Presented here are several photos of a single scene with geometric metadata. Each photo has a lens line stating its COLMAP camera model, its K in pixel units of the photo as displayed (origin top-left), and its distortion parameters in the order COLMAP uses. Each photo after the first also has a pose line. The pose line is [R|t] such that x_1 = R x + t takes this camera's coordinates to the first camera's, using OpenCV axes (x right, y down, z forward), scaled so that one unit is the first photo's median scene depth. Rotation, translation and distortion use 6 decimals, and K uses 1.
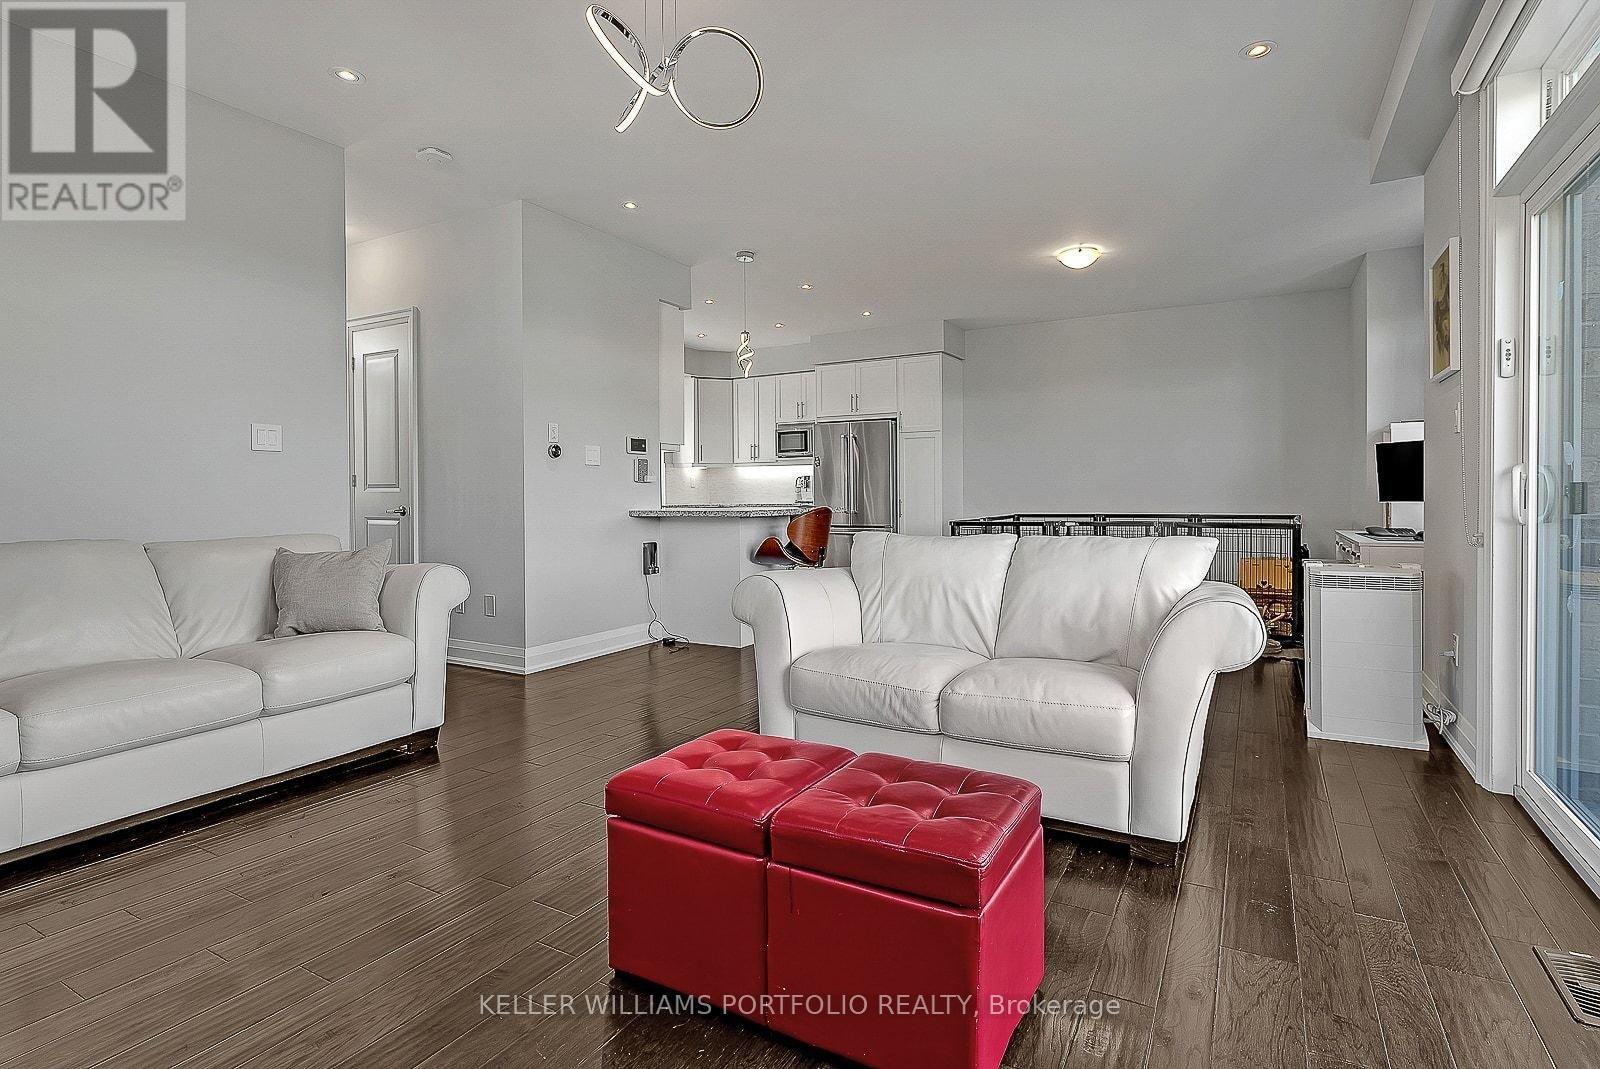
lens RADIAL K [[778.3, 0, 806.4], [0, 778.3, 517.7], [0, 0, 1]] dist [-0.000531, -0.000159]
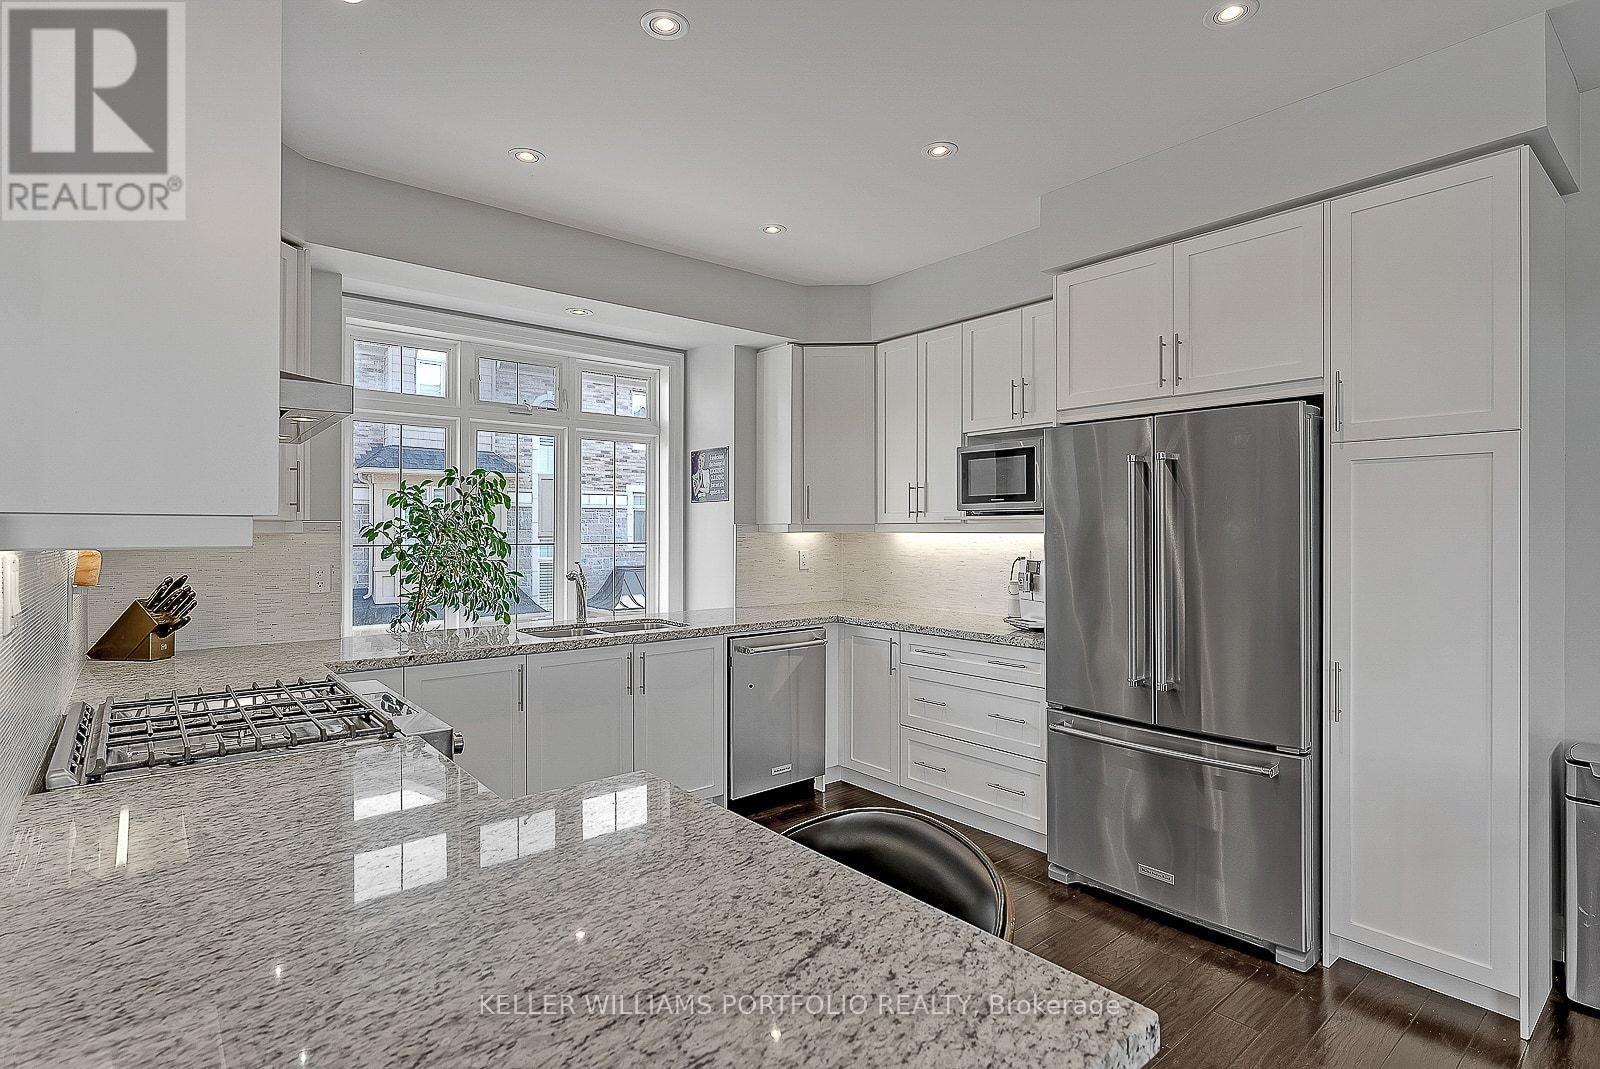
lens RADIAL K [[778.3, 0, 795.0], [0, 778.3, 540.3], [0, 0, 1]] dist [-0.000531, -0.000159]
pose [[0.934762, 0.007950, -0.355186, 0.027914], [-0.010307, 0.999936, -0.004744, -0.060370], [0.355126, 0.008095, 0.934783, 0.575745]]
